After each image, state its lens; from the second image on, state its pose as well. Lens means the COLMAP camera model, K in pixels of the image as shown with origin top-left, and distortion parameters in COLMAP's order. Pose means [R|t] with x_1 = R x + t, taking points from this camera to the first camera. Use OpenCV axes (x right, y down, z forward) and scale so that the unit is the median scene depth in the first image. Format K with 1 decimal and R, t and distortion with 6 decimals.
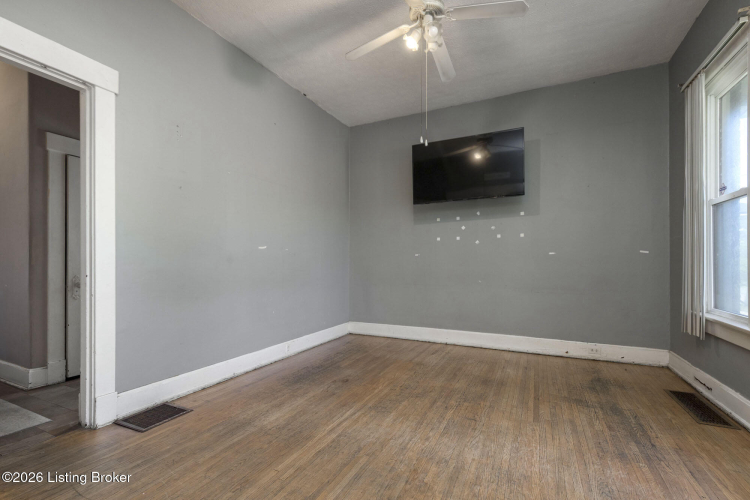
lens RADIAL K [[344.3, 0, 369.6], [0, 344.3, 263.5], [0, 0, 1]] dist [0.002231, -0.000131]
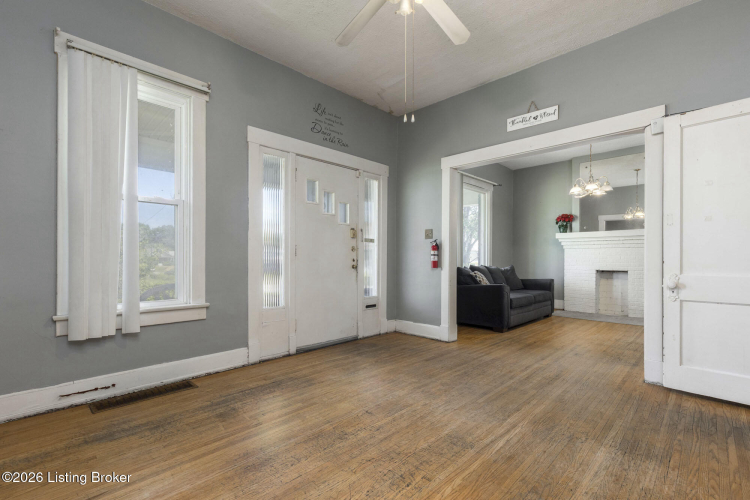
lens RADIAL K [[344.0, 0, 375.5], [0, 344.0, 256.4], [0, 0, 1]] dist [0.001483, 0.000307]
pose [[-0.951870, 0.000241, 0.306502, -0.032740], [-0.001267, 0.999988, -0.004723, -0.000825], [-0.306499, -0.004884, -0.951858, 2.007616]]
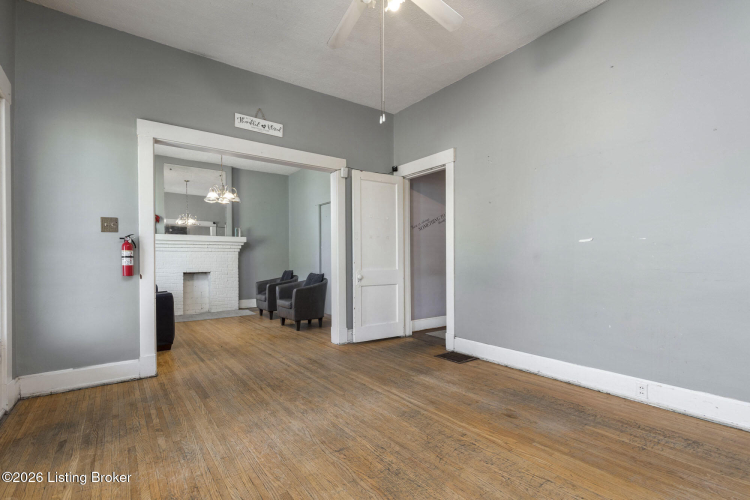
lens RADIAL K [[344.3, 0, 369.6], [0, 344.3, 263.5], [0, 0, 1]] dist [0.002231, -0.000131]
pose [[-0.464636, 0.011135, -0.885432, 1.015906], [0.004383, 0.999938, 0.010275, -0.003183], [0.885491, 0.000894, -0.464656, 1.483084]]
